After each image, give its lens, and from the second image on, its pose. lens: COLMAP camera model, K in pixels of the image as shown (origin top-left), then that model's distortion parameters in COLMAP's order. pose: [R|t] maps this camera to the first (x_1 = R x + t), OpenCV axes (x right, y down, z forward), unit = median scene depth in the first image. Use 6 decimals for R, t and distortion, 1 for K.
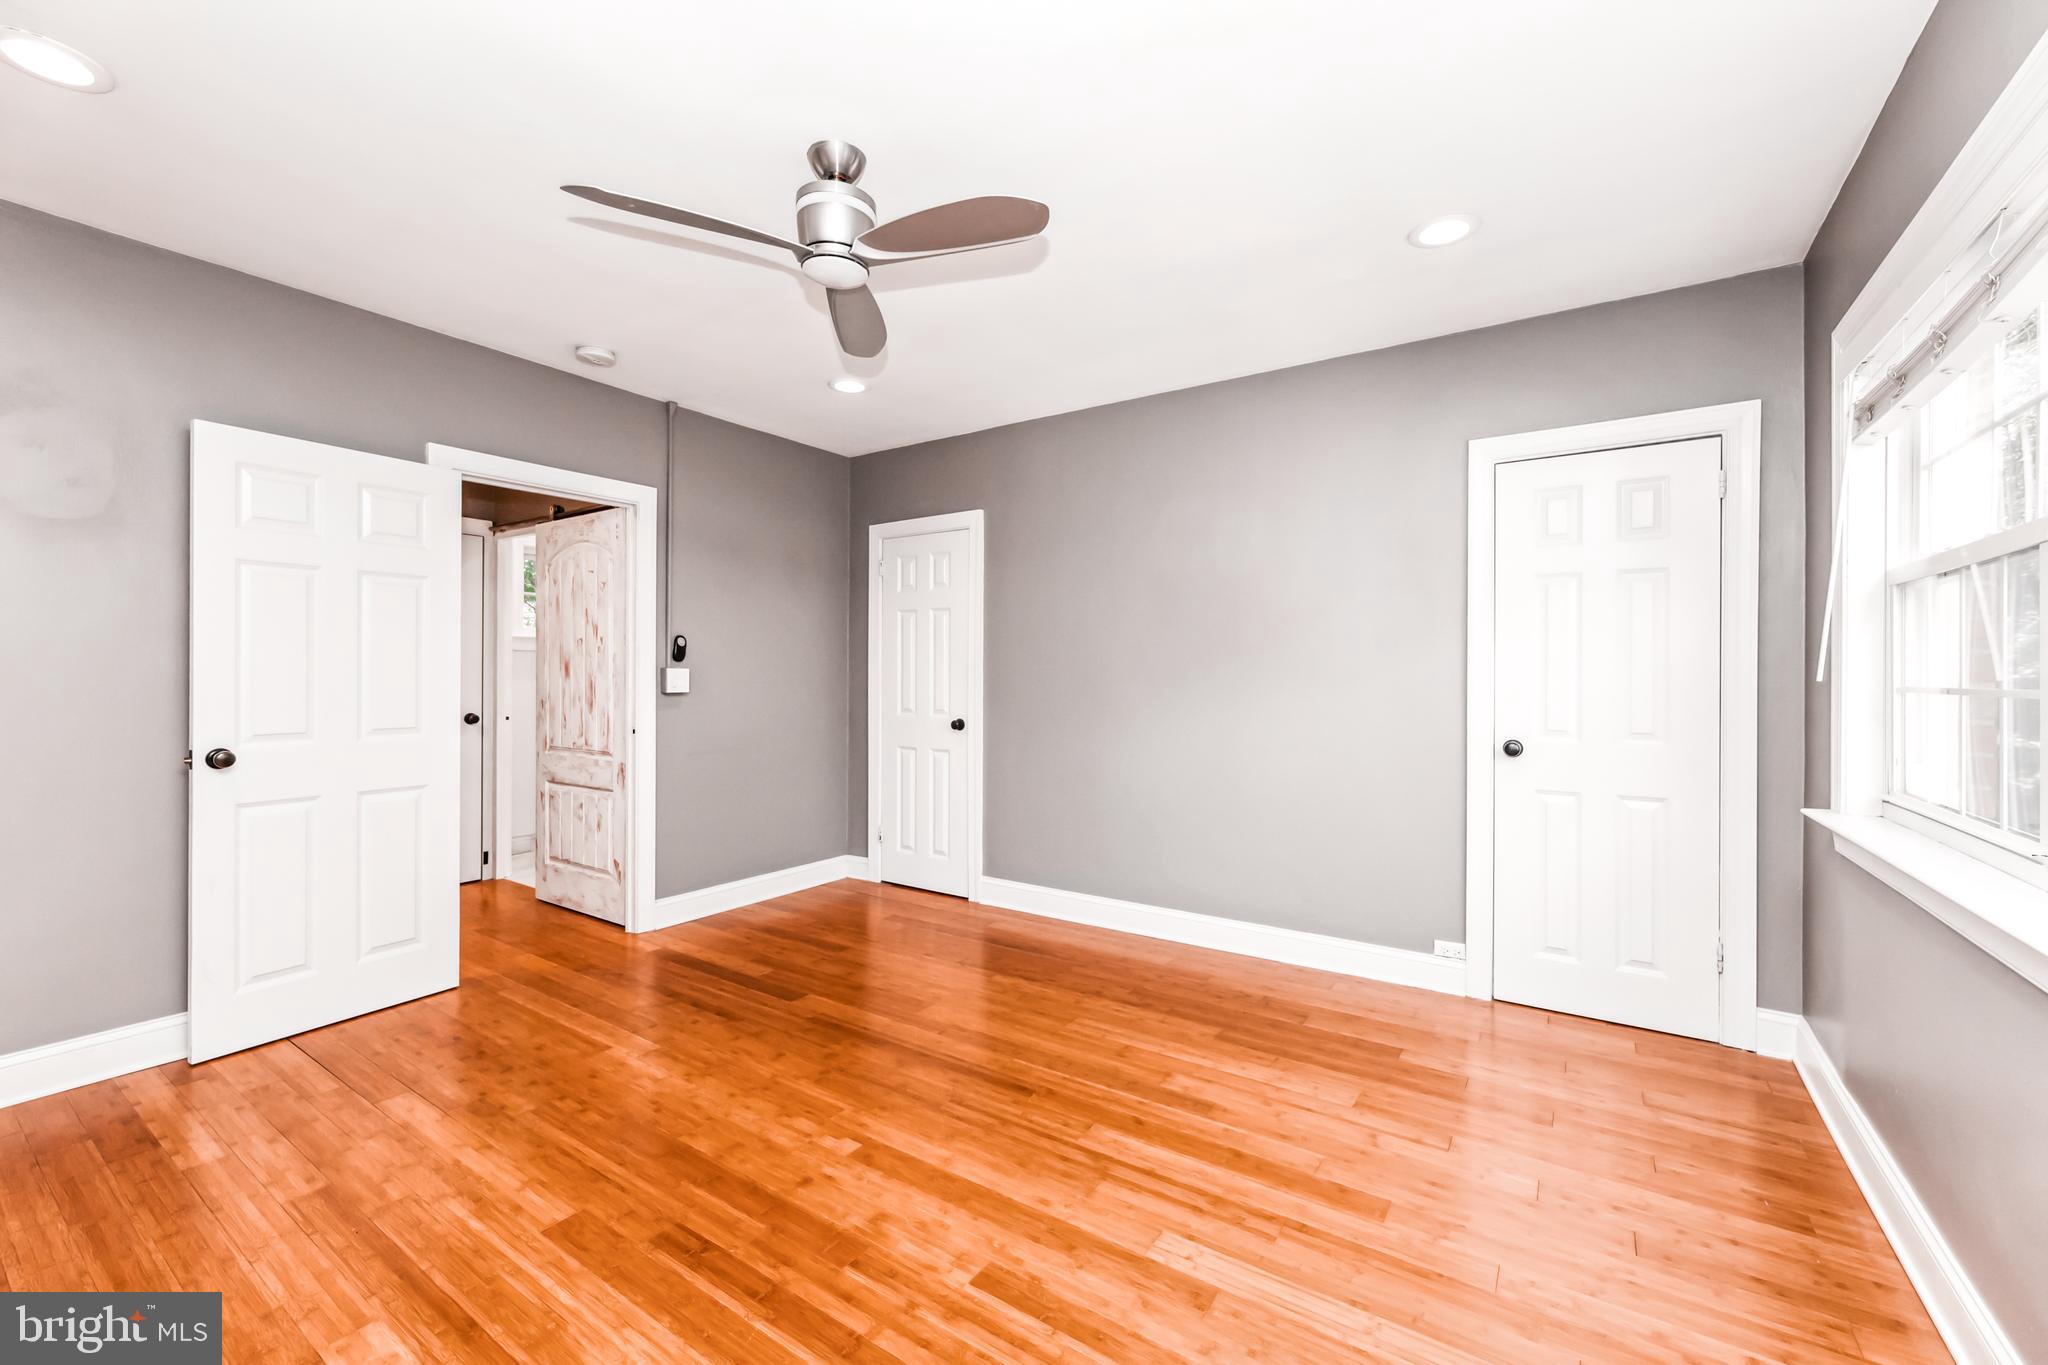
lens RADIAL K [[823.3, 0, 1035.1], [0, 823.3, 678.5], [0, 0, 1]] dist [0.002520, 0.000062]
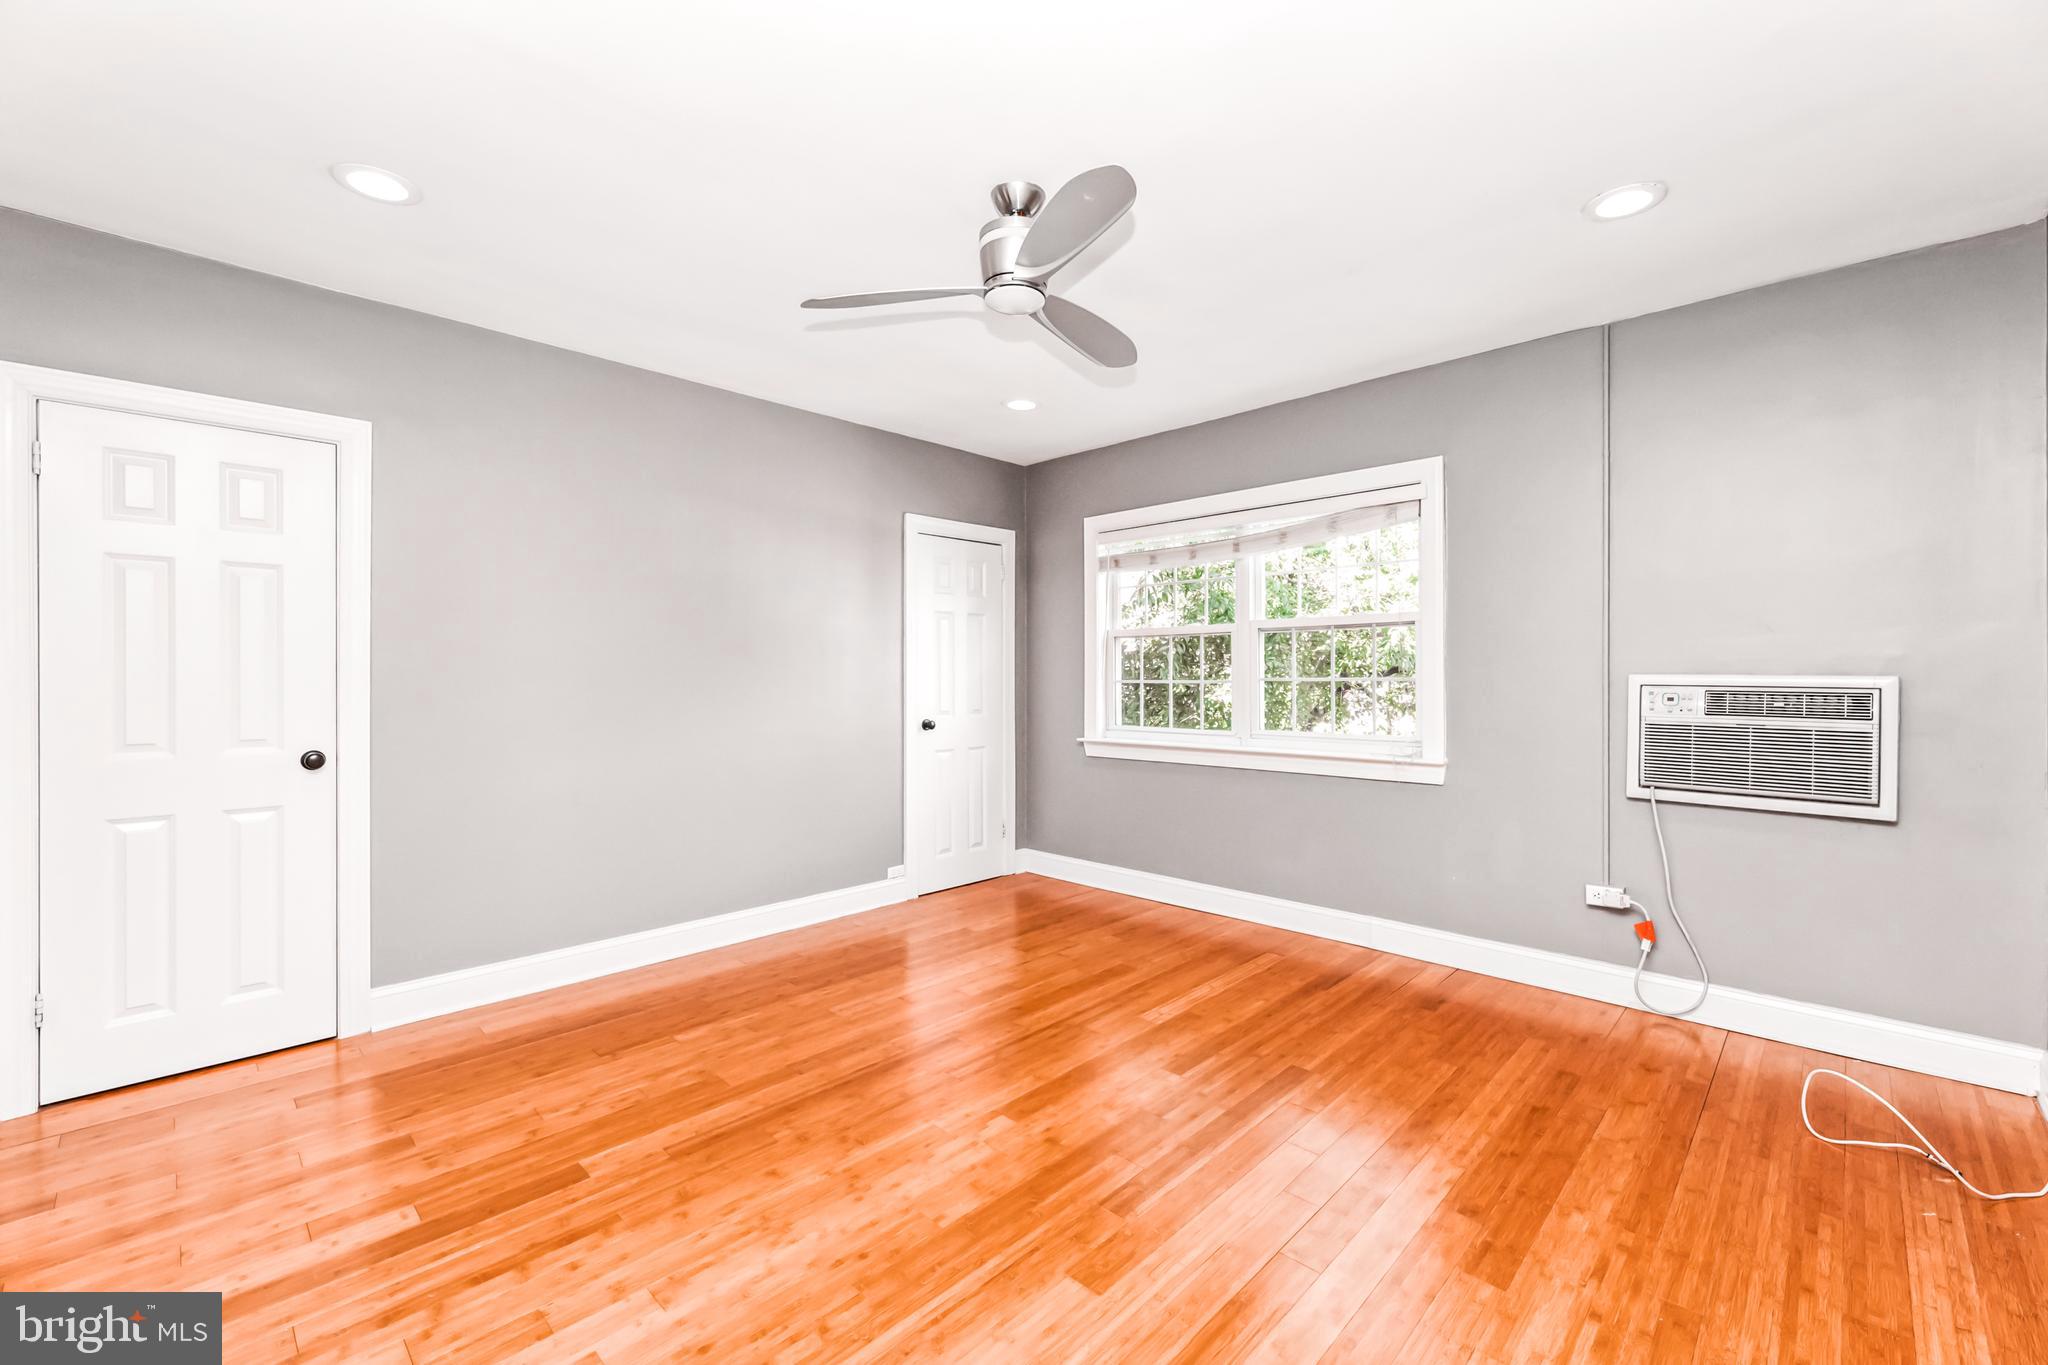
lens RADIAL K [[823.3, 0, 1035.1], [0, 823.3, 678.5], [0, 0, 1]] dist [0.002520, 0.000062]
pose [[0.187437, -0.005357, 0.982262, -1.153252], [0.007708, 0.999962, 0.003983, -0.008448], [-0.982246, 0.006825, 0.187471, 0.688659]]
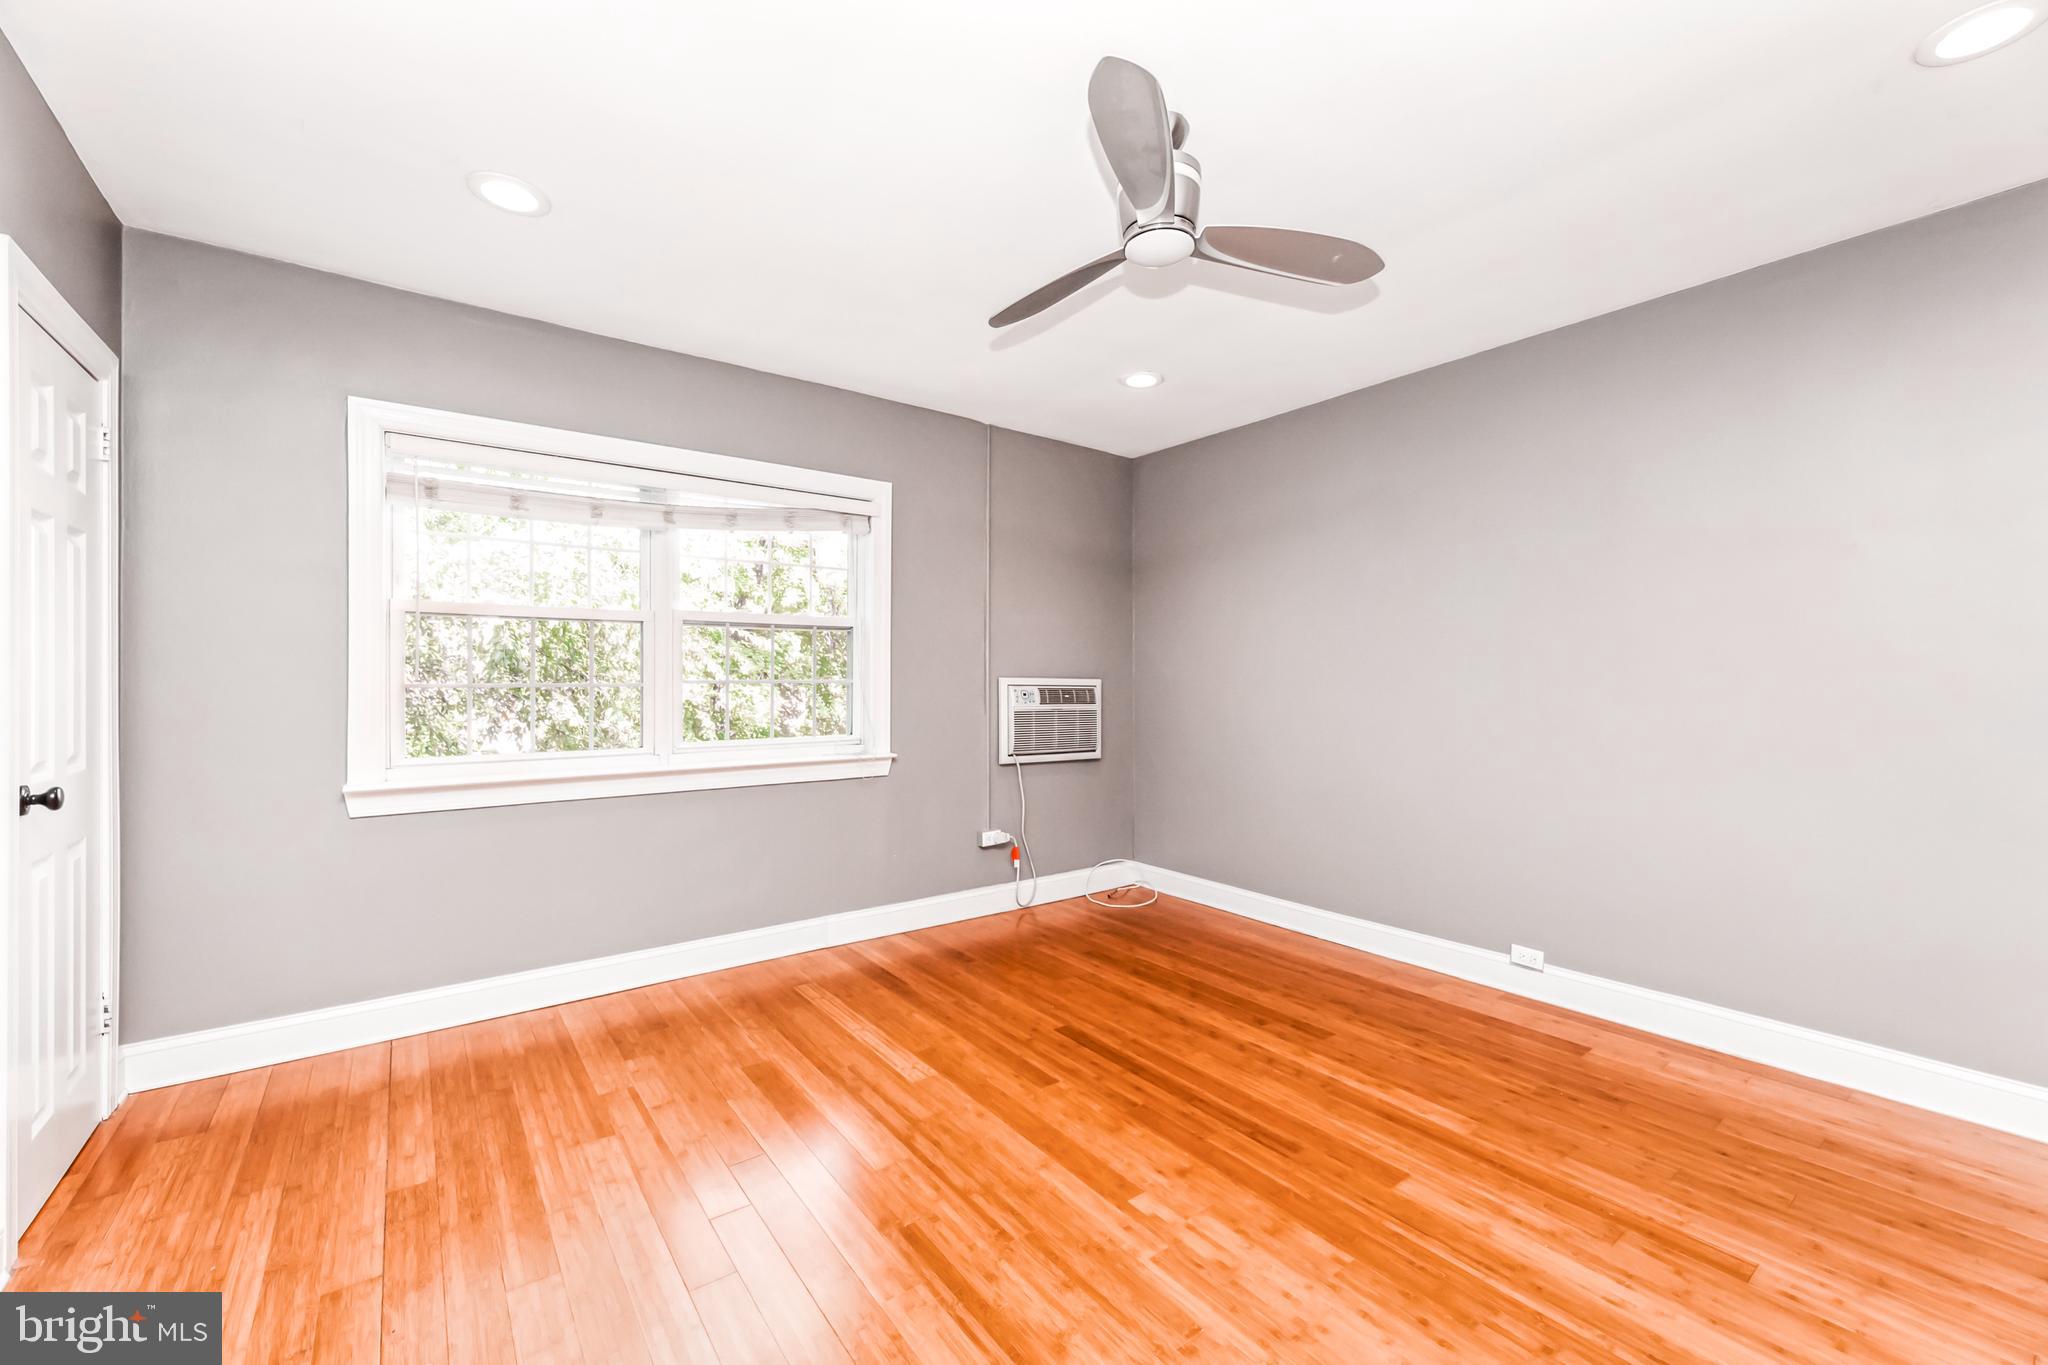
lens RADIAL K [[824.4, 0, 1006.1], [0, 824.4, 680.1], [0, 0, 1]] dist [0.001771, 0.000158]
pose [[-0.935578, -0.003971, 0.353098, -0.368188], [-0.002131, 0.999982, 0.005600, -0.007911], [-0.353114, 0.004487, -0.935569, 1.729976]]
